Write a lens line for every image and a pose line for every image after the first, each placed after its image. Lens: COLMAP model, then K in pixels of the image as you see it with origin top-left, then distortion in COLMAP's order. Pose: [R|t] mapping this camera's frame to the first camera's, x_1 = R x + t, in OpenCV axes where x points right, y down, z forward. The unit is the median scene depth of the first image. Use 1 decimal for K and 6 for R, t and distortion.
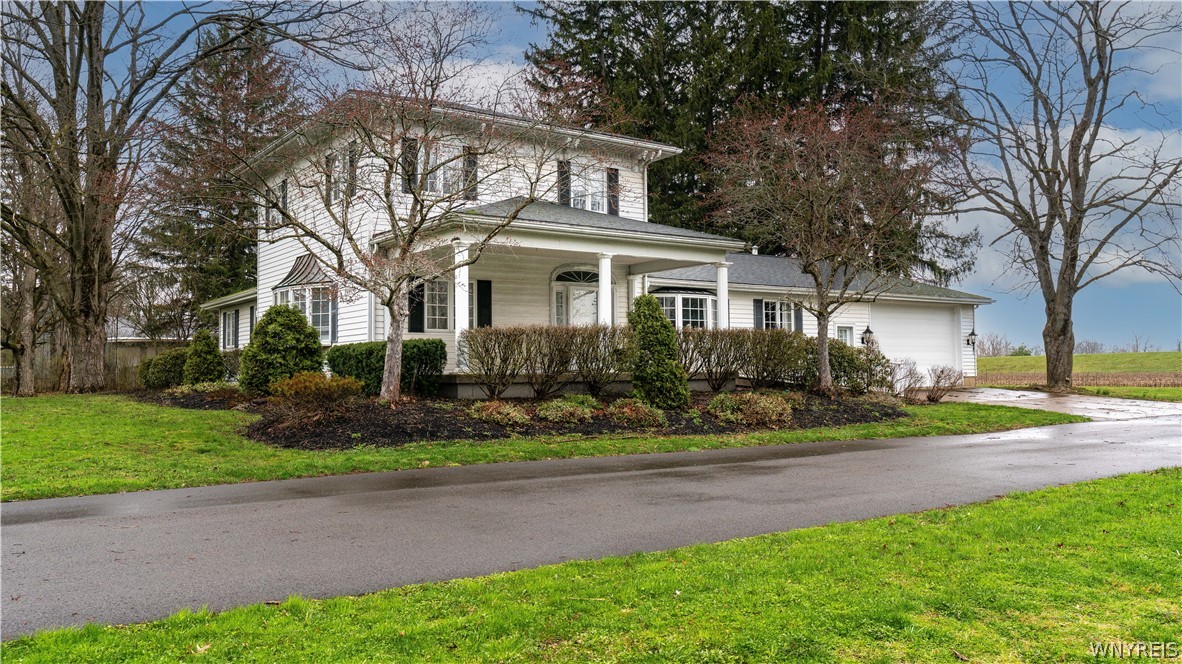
lens RADIAL K [[946.4, 0, 590.7], [0, 946.4, 332.5], [0, 0, 1]] dist [0.010122, 0.003549]
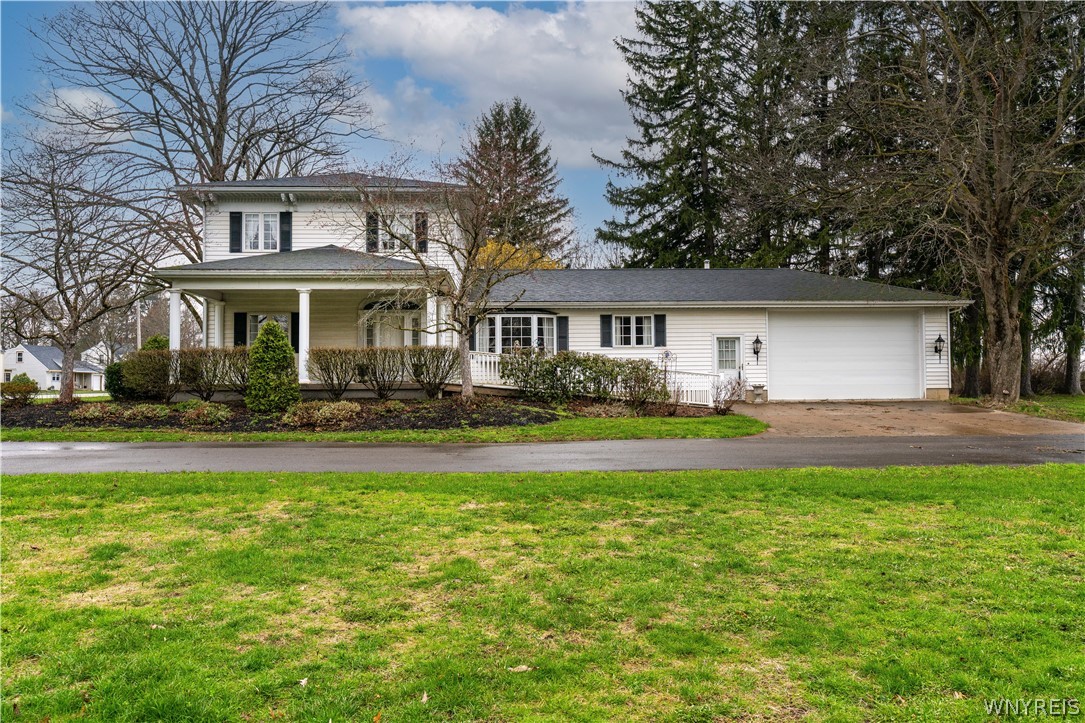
lens RADIAL K [[853.4, 0, 542.4], [0, 853.4, 361.7], [0, 0, 1]] dist [-0.011199, -0.003143]
pose [[0.847187, -0.013908, -0.531113, 0.618139], [0.022606, 0.999696, 0.009879, 0.006185], [0.530814, -0.020376, 0.847243, 0.147234]]
